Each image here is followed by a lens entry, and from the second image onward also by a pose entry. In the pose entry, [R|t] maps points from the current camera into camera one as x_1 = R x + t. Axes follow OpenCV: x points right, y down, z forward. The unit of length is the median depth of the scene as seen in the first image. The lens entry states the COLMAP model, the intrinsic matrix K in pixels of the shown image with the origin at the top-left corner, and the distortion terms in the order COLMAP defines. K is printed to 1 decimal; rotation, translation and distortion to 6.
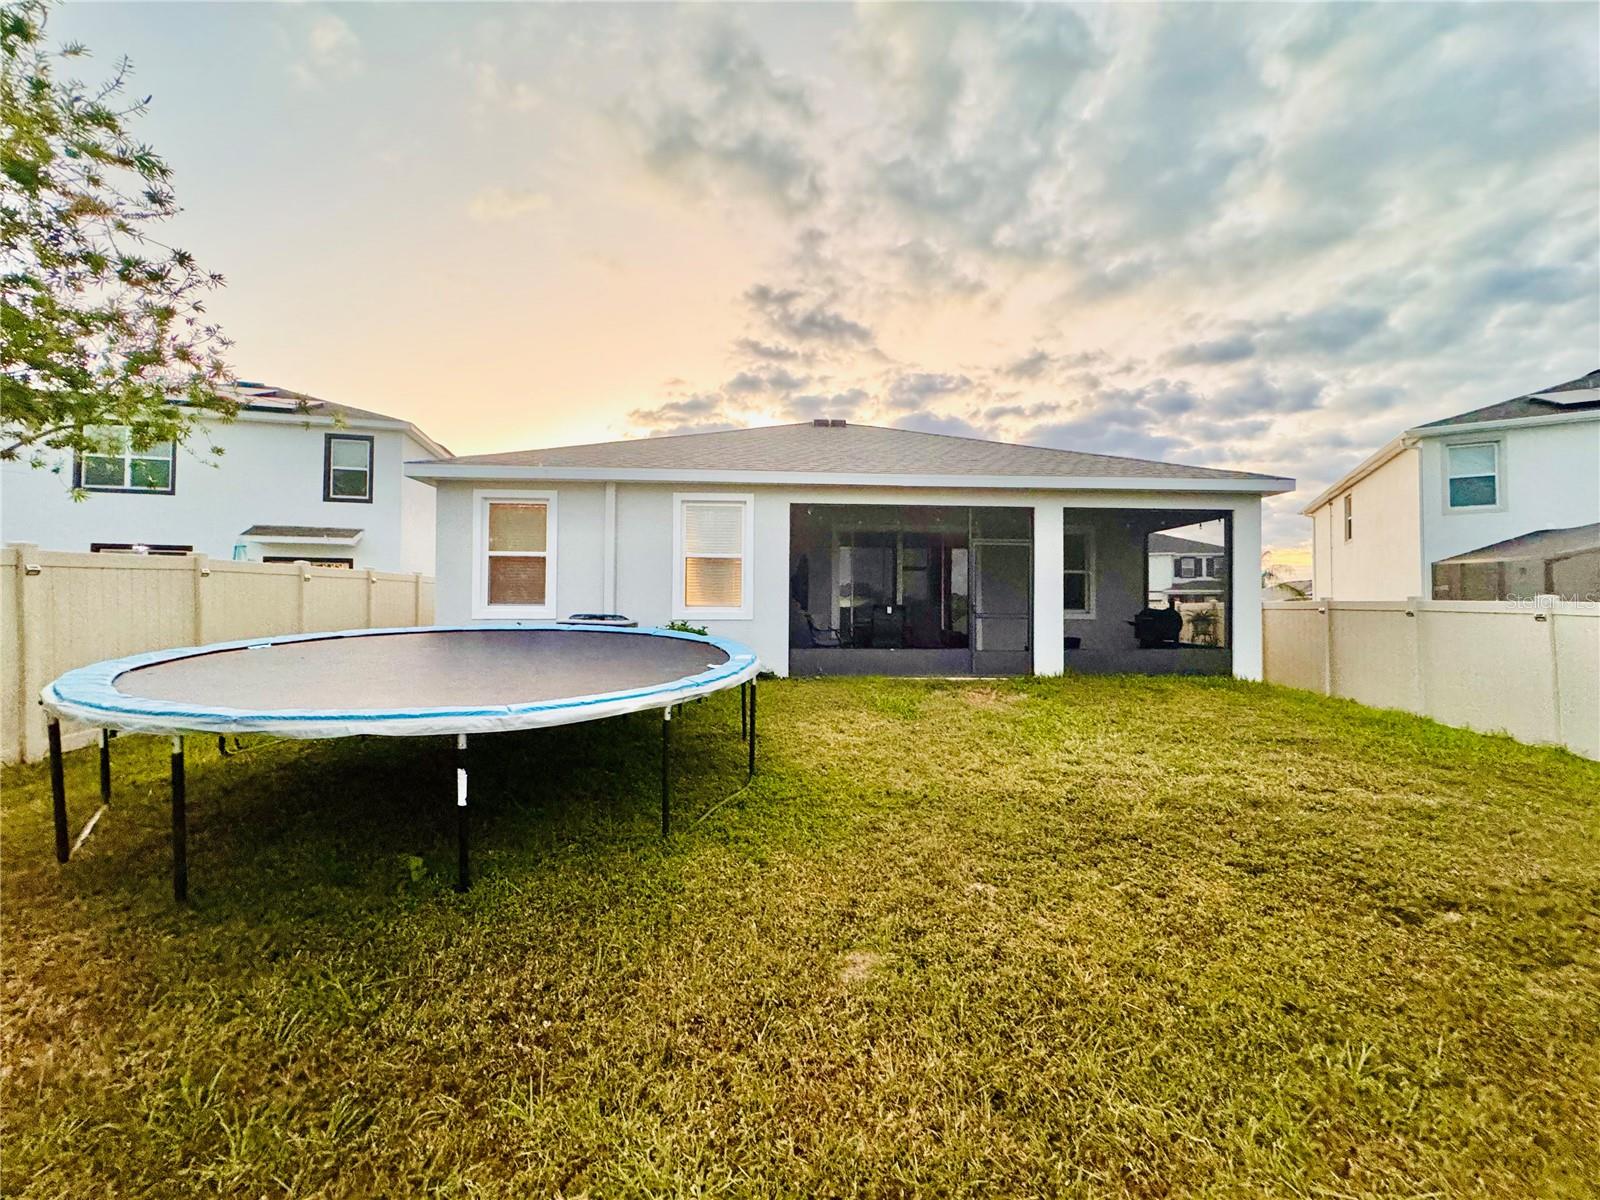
lens RADIAL K [[649.5, 0, 793.9], [0, 649.5, 597.4], [0, 0, 1]] dist [-0.001244, 0.000059]
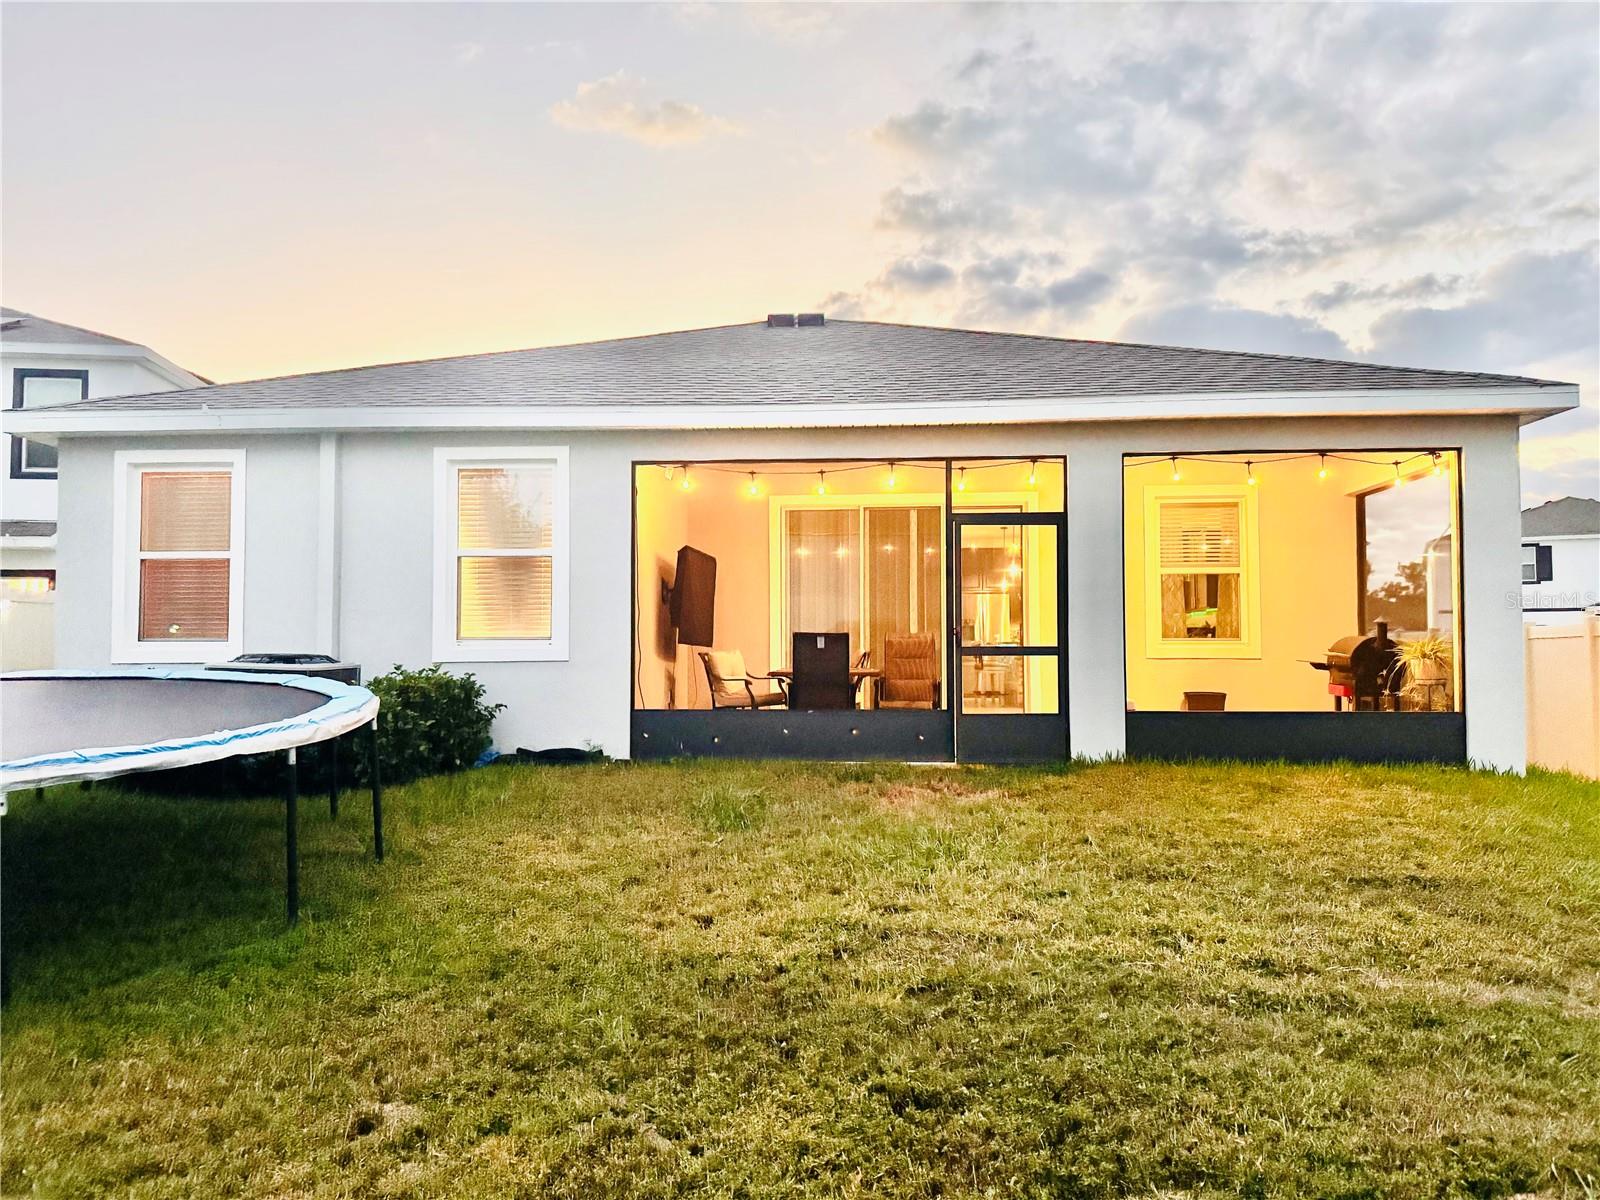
lens RADIAL K [[1138.0, 0, 772.9], [0, 1138.0, 606.7], [0, 0, 1]] dist [-0.013365, -0.008719]
pose [[0.994562, -0.011941, -0.103463, 0.220998], [0.009974, 0.999760, -0.019507, 0.006555], [0.103671, 0.018369, 0.994442, 0.006780]]
